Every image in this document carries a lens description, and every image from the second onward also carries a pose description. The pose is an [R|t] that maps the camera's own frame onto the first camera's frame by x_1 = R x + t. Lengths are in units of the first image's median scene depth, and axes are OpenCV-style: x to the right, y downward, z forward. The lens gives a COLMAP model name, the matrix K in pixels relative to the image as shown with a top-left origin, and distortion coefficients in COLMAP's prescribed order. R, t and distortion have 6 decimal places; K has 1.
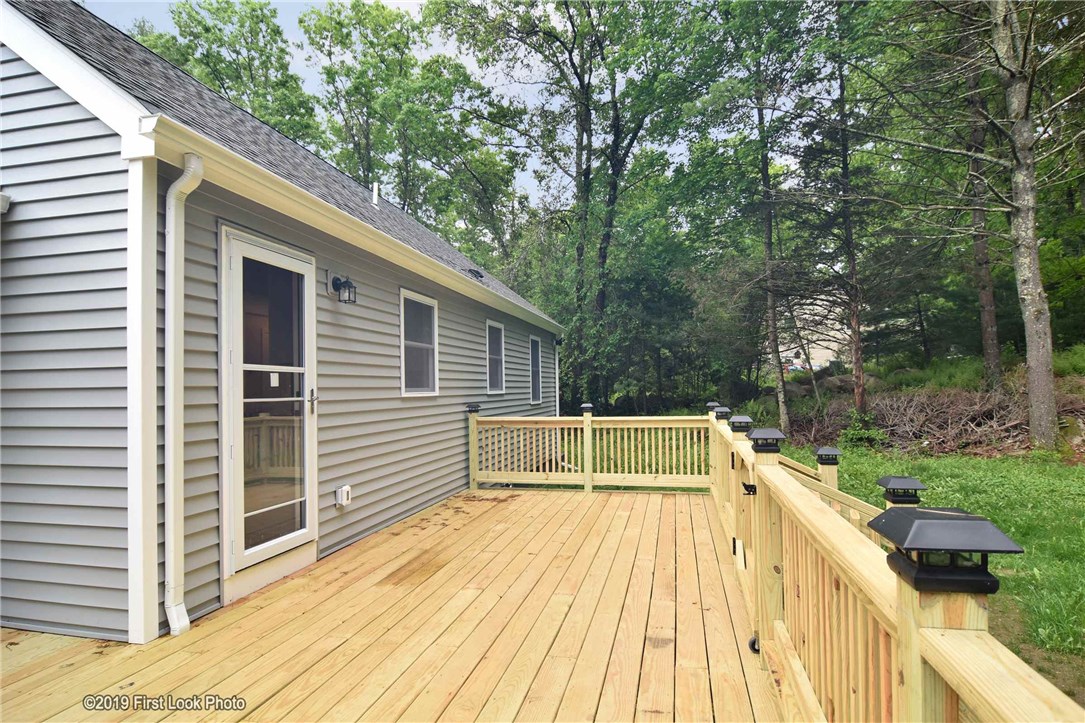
lens RADIAL K [[556.3, 0, 564.9], [0, 556.3, 375.1], [0, 0, 1]] dist [0.000365, -0.004480]
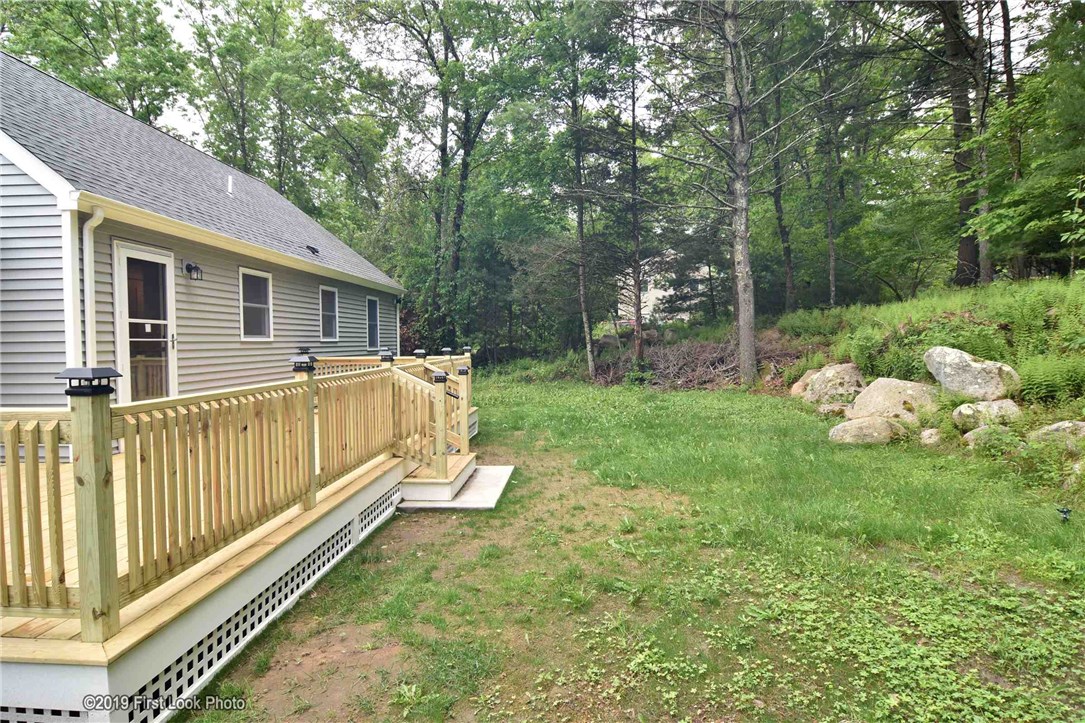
lens RADIAL K [[556.3, 0, 539.3], [0, 556.3, 354.3], [0, 0, 1]] dist [0.000365, -0.004480]
pose [[0.991428, 0.003894, 0.130597, 0.267333], [-0.009838, 0.998943, 0.044900, 0.000573], [-0.130285, -0.045800, 0.990418, -0.509225]]
